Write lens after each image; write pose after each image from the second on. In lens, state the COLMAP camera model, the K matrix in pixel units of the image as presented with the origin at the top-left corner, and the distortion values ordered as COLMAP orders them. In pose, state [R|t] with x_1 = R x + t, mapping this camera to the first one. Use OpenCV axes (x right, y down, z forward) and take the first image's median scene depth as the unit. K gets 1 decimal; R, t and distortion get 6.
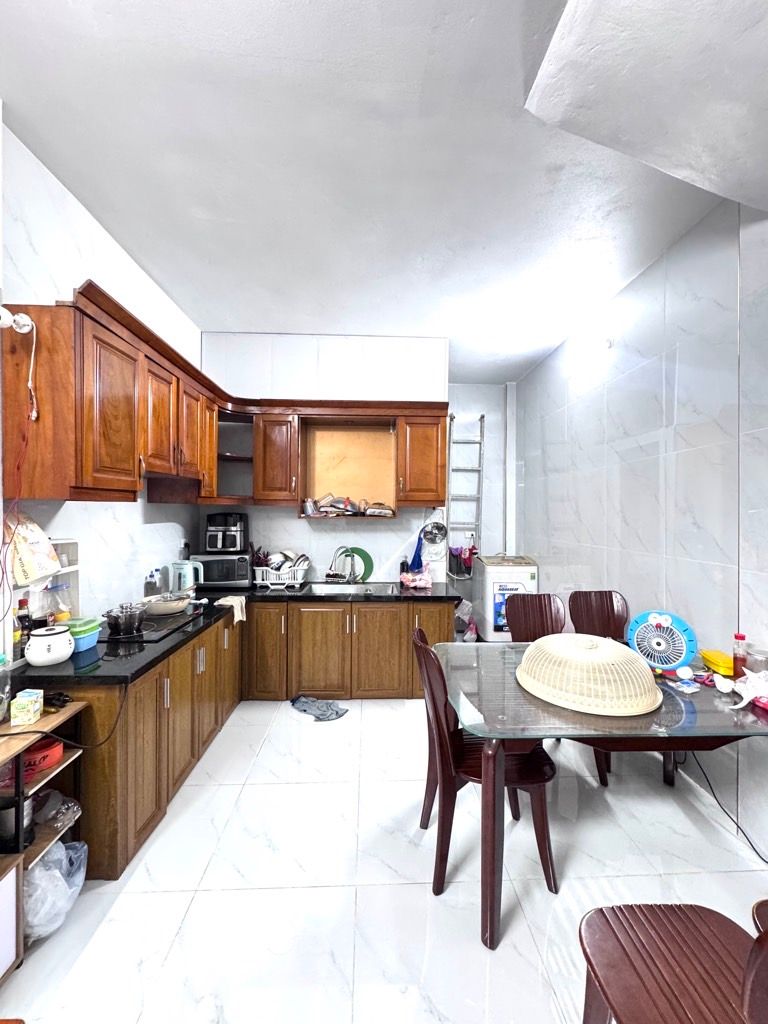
lens RADIAL K [[409.4, 0, 384.2], [0, 409.4, 513.7], [0, 0, 1]] dist [0.000332, 0.000014]
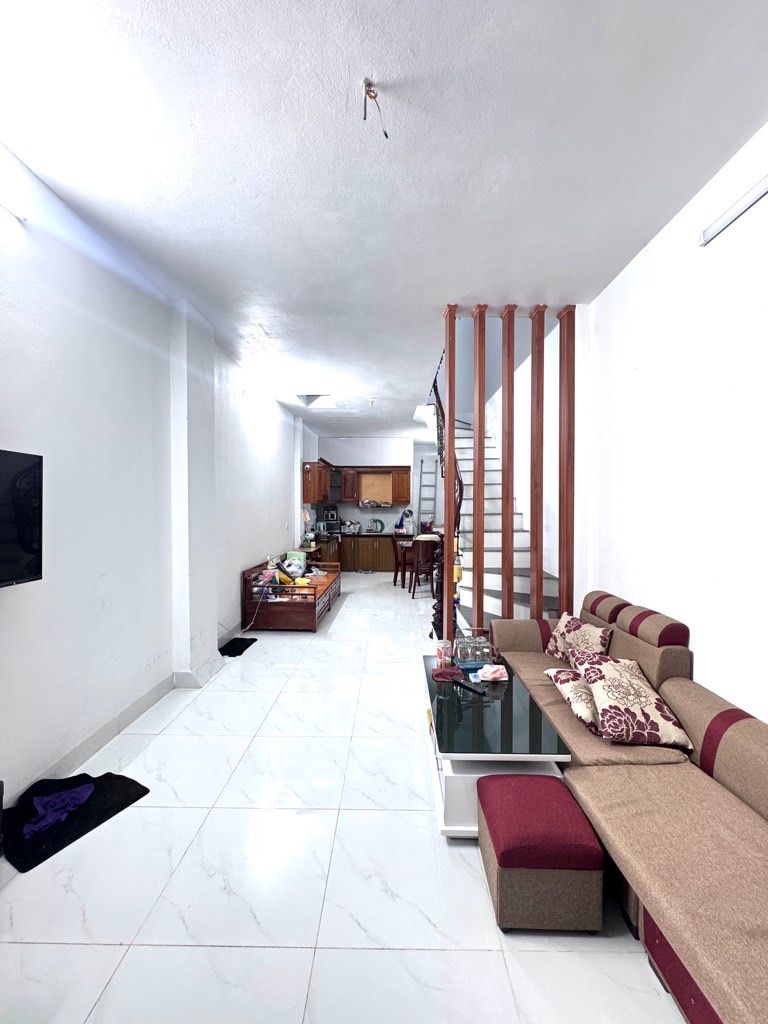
lens RADIAL K [[409.4, 0, 384.0], [0, 409.4, 508.7], [0, 0, 1]] dist [0.000332, 0.000014]
pose [[0.998363, -0.003945, -0.057053, 0.125206], [0.004080, 0.999989, 0.002250, 0.009647], [0.057043, -0.002479, 0.998369, -1.666433]]
